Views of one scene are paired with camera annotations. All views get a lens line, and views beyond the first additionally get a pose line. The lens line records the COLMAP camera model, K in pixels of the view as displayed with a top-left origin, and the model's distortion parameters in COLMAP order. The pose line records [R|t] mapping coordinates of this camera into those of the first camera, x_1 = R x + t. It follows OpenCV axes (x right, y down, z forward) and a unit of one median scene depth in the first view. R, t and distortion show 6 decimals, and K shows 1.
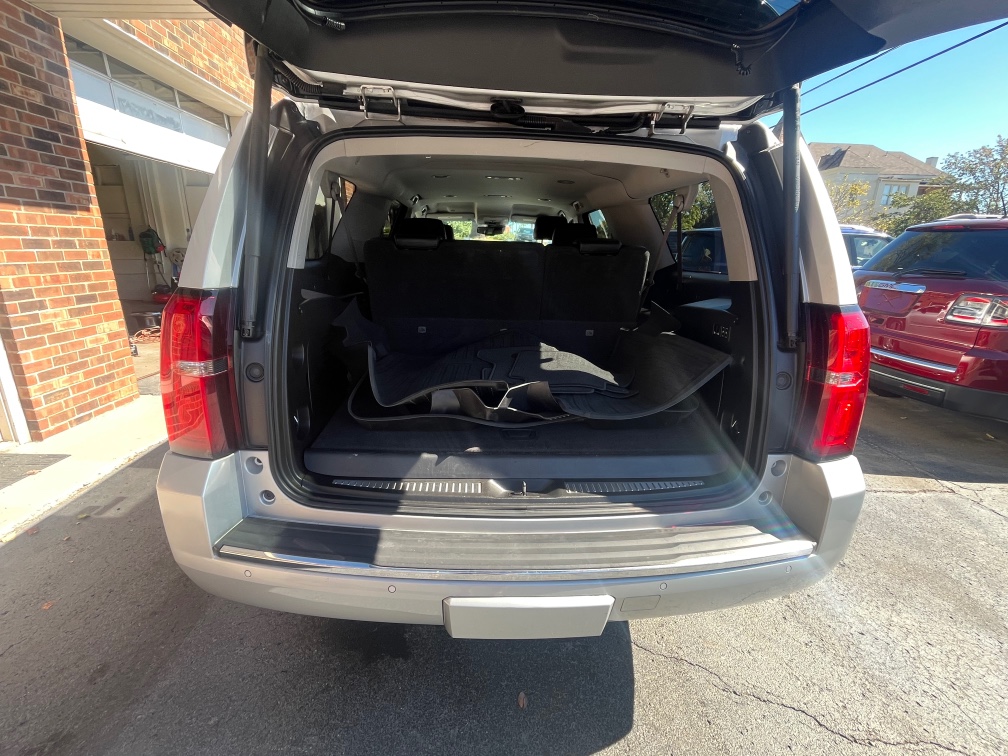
lens RADIAL K [[450.9, 0, 499.8], [0, 450.9, 377.2], [0, 0, 1]] dist [0.000057, -0.000565]
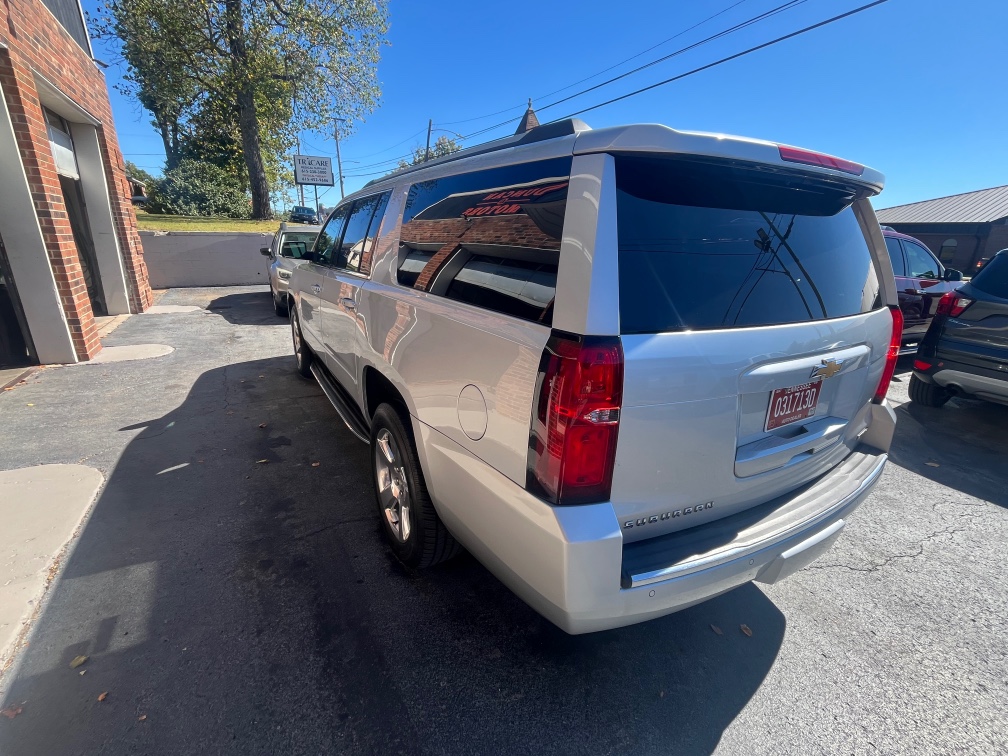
lens RADIAL K [[450.9, 0, 497.4], [0, 450.9, 376.7], [0, 0, 1]] dist [0.000057, -0.000565]
pose [[0.886369, -0.142739, 0.440428, -0.487972], [0.124789, 0.989737, 0.069624, -0.075752], [-0.445846, -0.006752, 0.895084, 0.078799]]
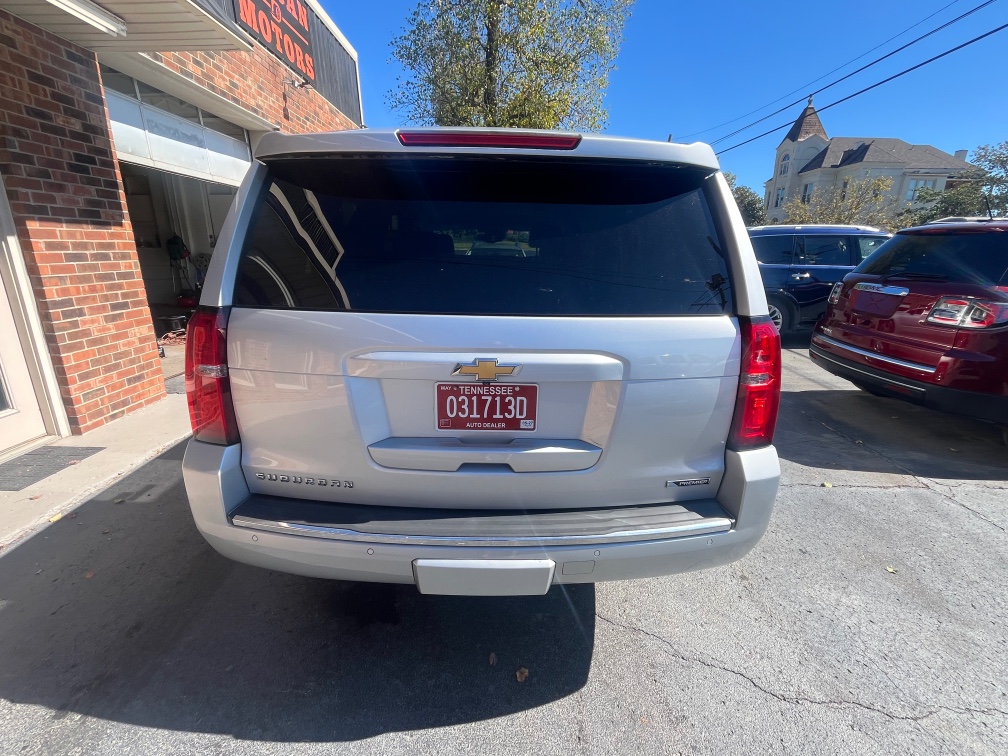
lens RADIAL K [[450.9, 0, 500.5], [0, 450.9, 377.0], [0, 0, 1]] dist [0.000057, -0.000565]
pose [[0.999374, -0.000366, -0.035363, 0.057227], [0.000360, 1.000000, -0.000195, -0.000769], [0.035363, 0.000182, 0.999375, -0.075875]]
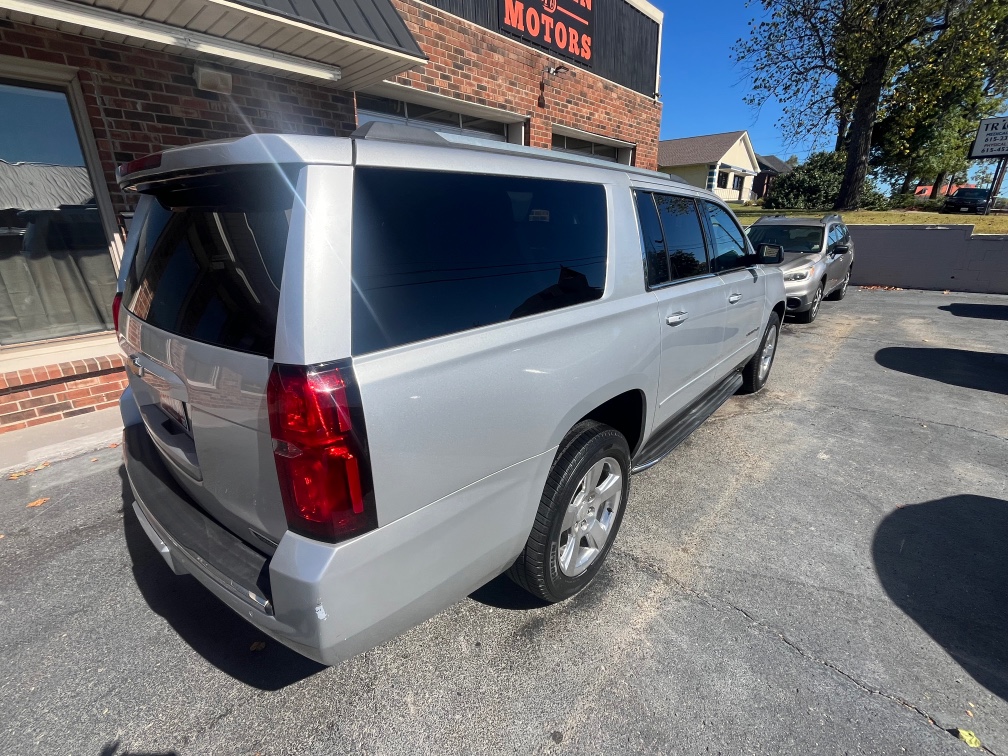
lens RADIAL K [[450.9, 0, 505.5], [0, 450.9, 377.2], [0, 0, 1]] dist [0.000057, -0.000565]
pose [[0.721727, 0.201420, -0.662224, 0.664048], [-0.167369, 0.979117, 0.115398, -0.121425], [0.671638, 0.027550, 0.740367, 0.262273]]
